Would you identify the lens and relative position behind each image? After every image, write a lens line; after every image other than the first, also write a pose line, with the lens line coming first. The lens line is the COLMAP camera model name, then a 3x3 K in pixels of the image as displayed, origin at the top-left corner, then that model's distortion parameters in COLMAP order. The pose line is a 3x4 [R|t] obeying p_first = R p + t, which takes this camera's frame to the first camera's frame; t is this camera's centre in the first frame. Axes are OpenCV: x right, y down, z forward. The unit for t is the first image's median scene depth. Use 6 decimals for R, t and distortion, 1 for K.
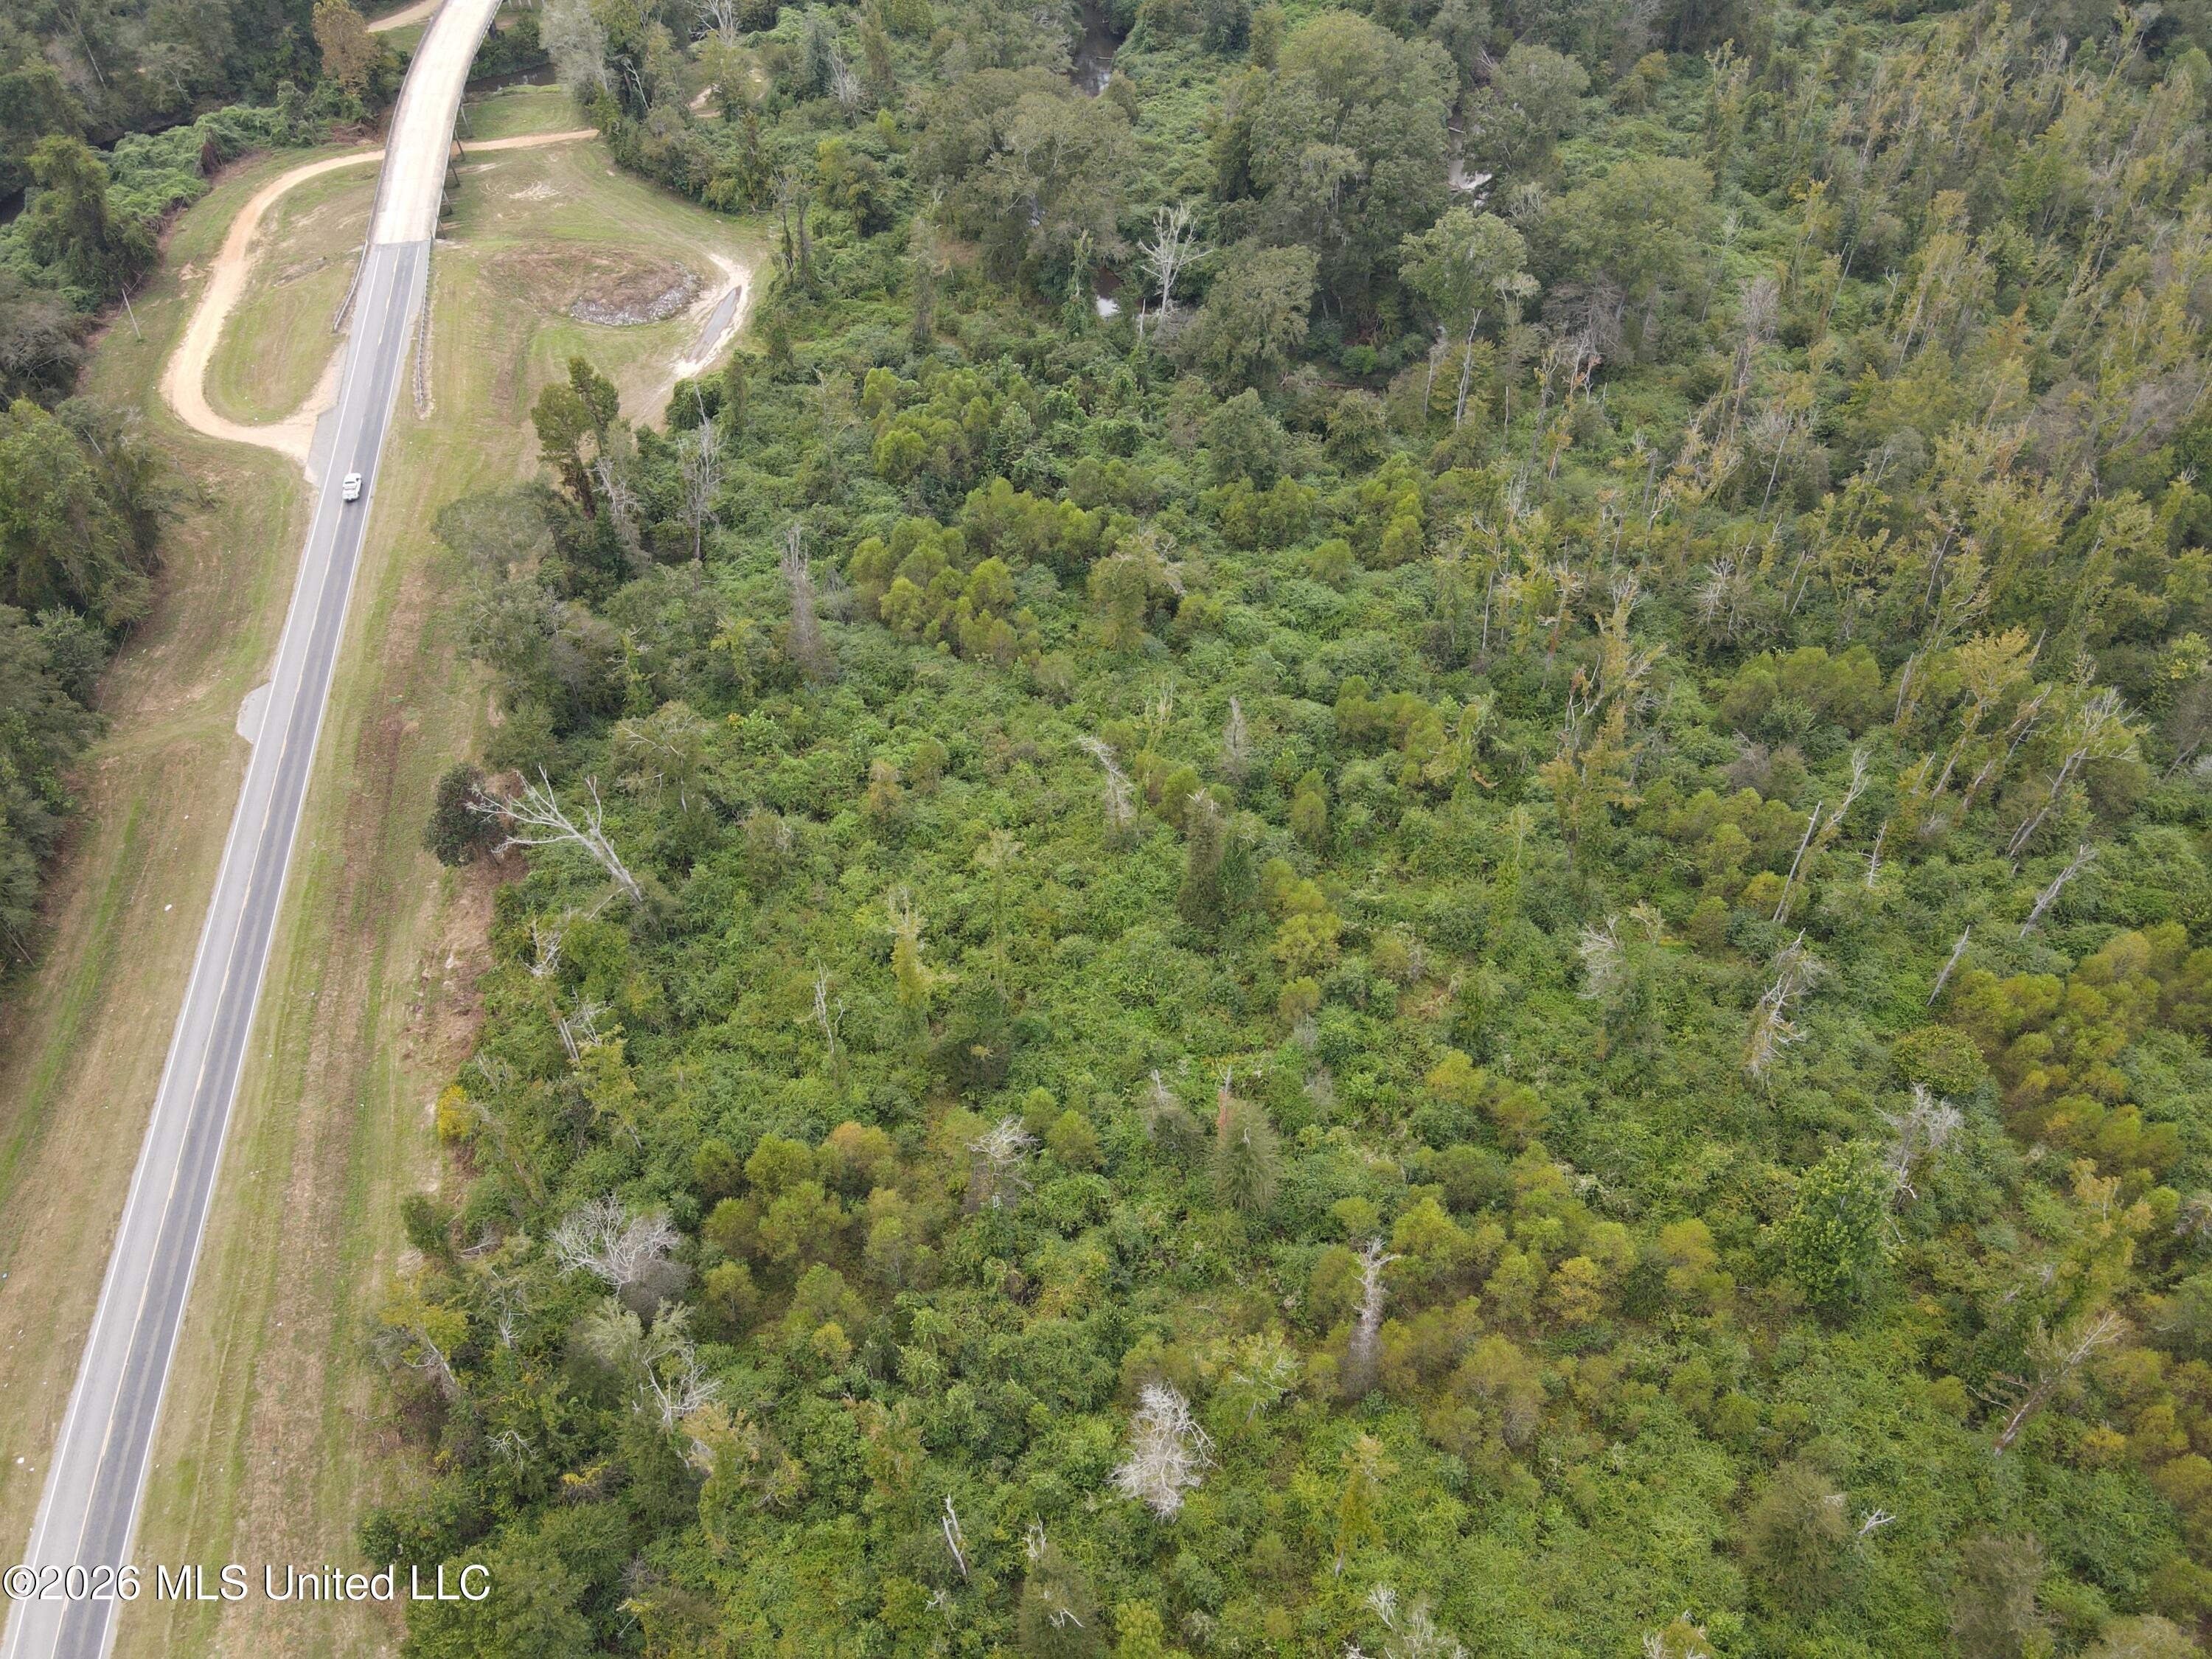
lens RADIAL K [[1651.7, 0, 1101.0], [0, 1651.7, 819.8], [0, 0, 1]] dist [-0.019859, 0.039545]
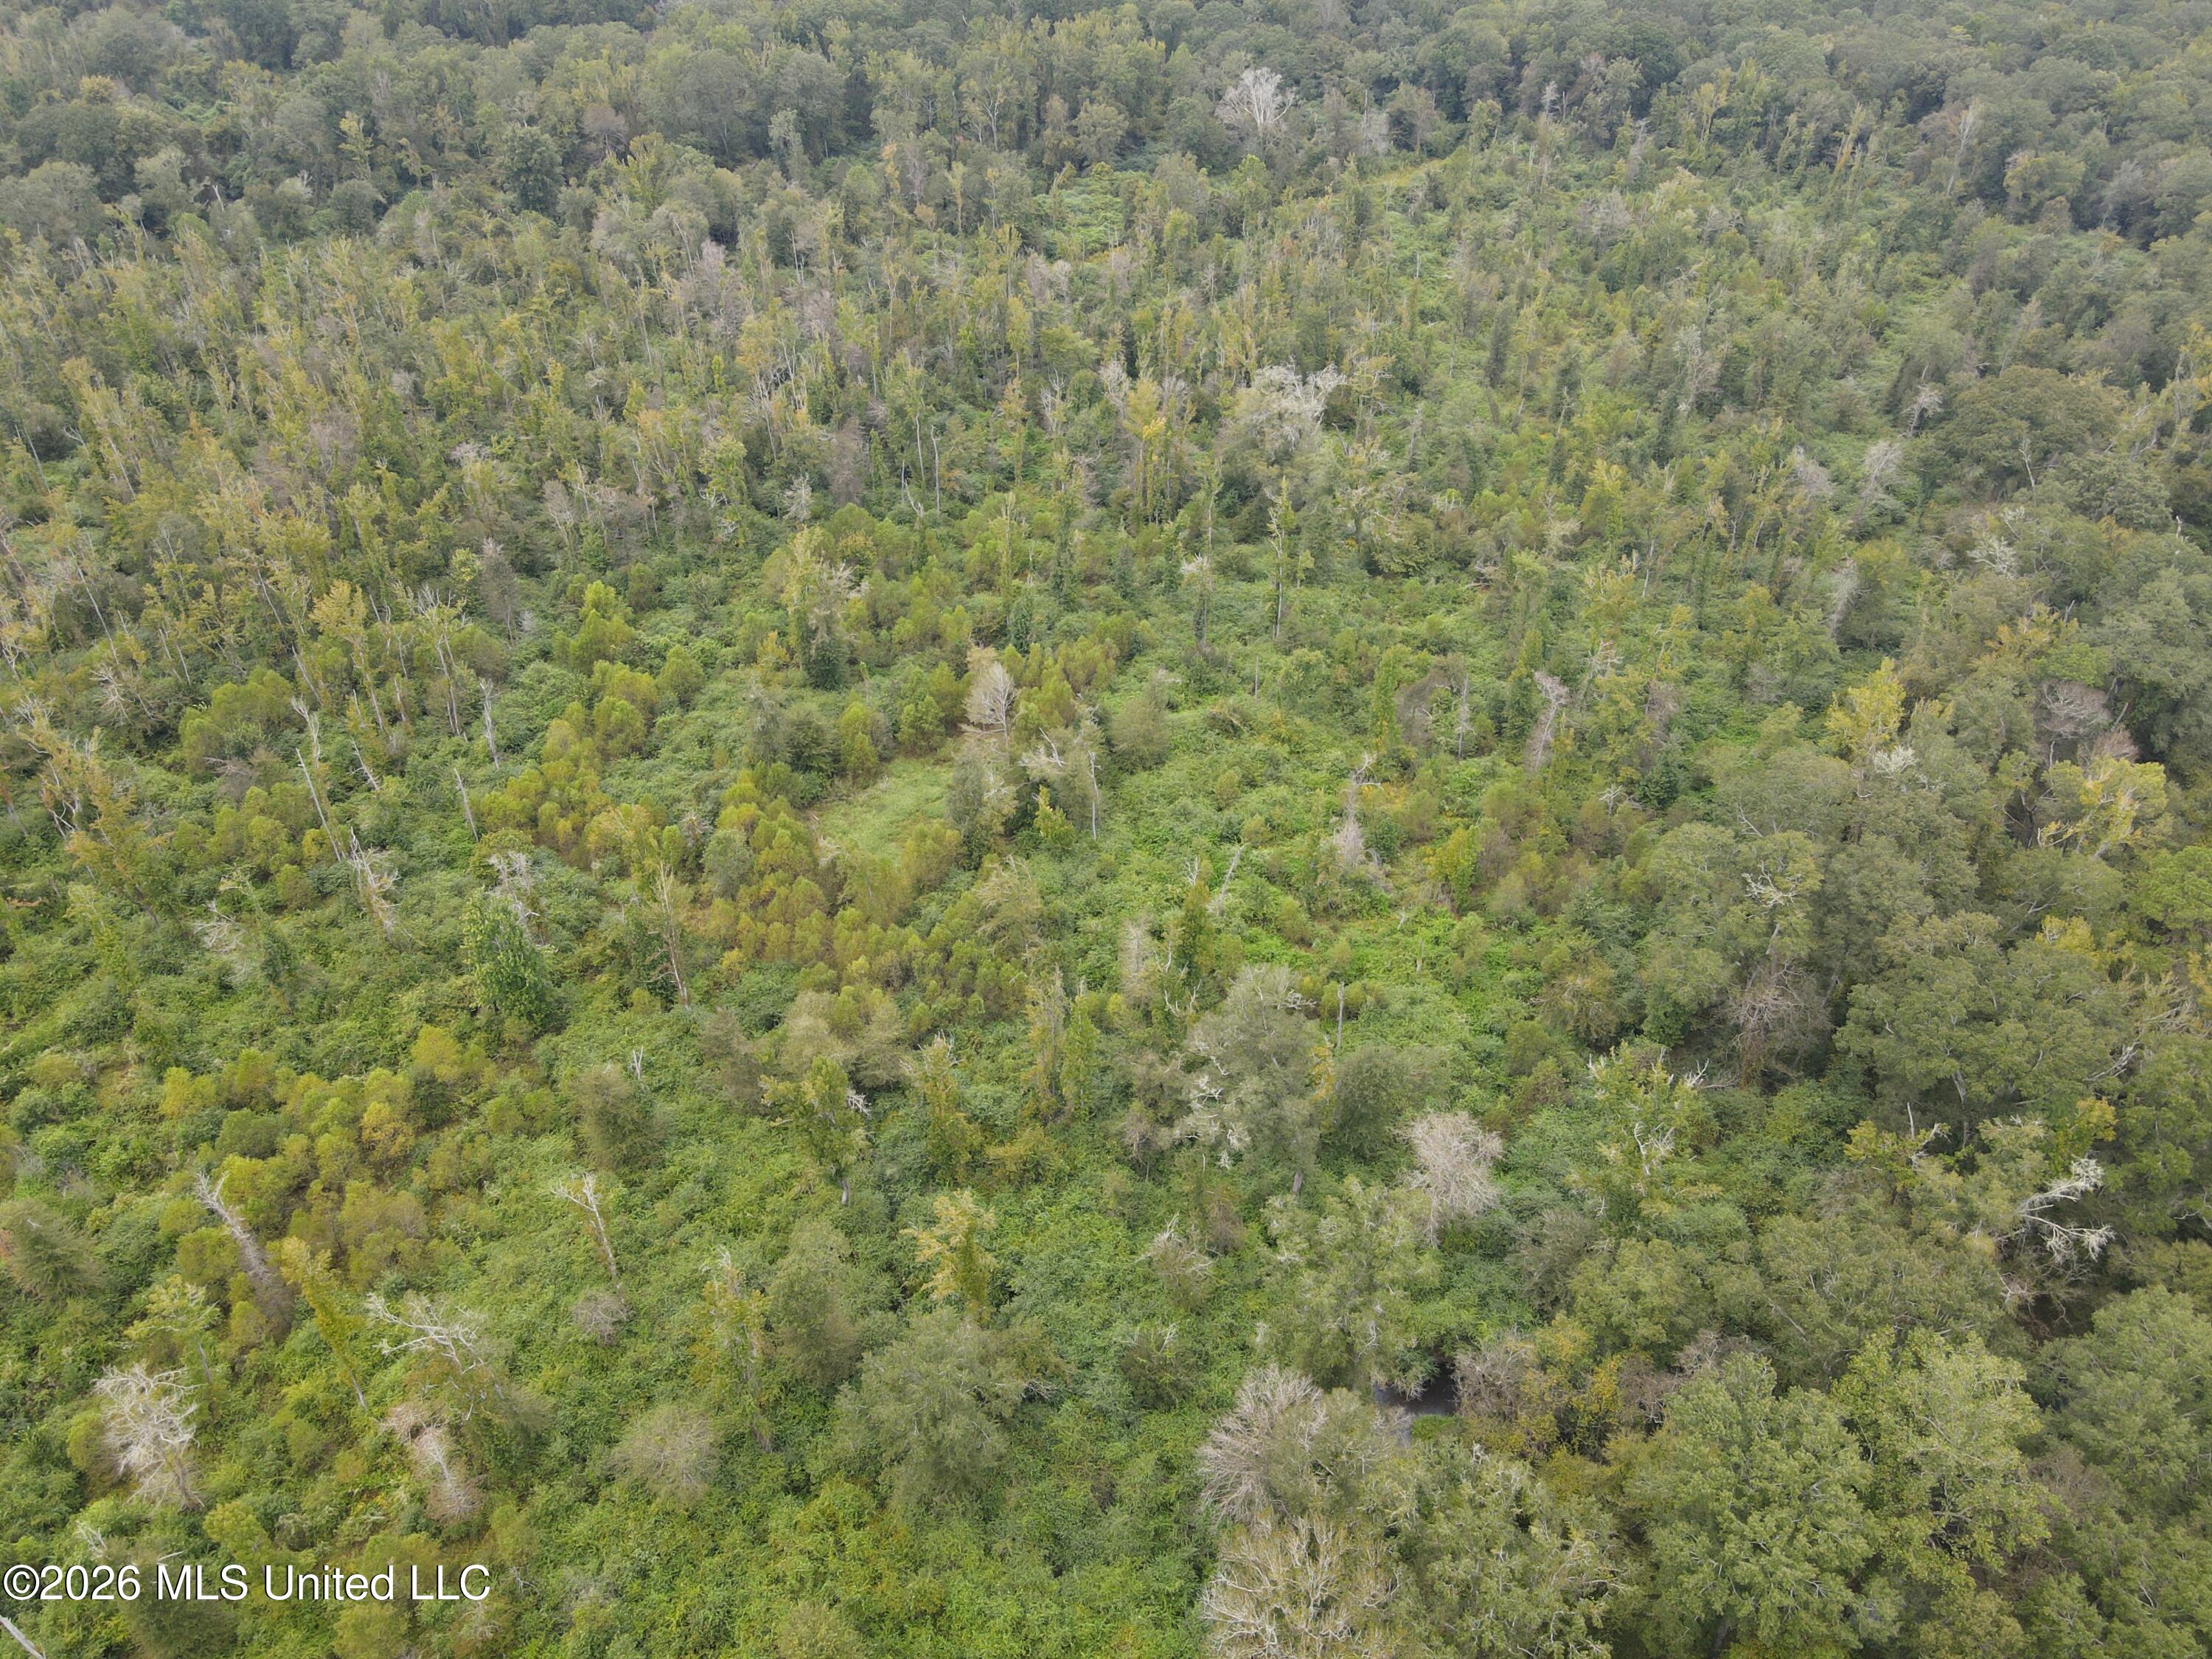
lens RADIAL K [[1632.6, 0, 1106.0], [0, 1632.6, 829.5], [0, 0, 1]] dist [-0.020353, 0.053849]
pose [[0.492570, -0.511928, 0.703779, -0.143545], [0.599099, 0.786028, 0.152450, 0.189746], [-0.631234, 0.346541, 0.693869, -0.196447]]
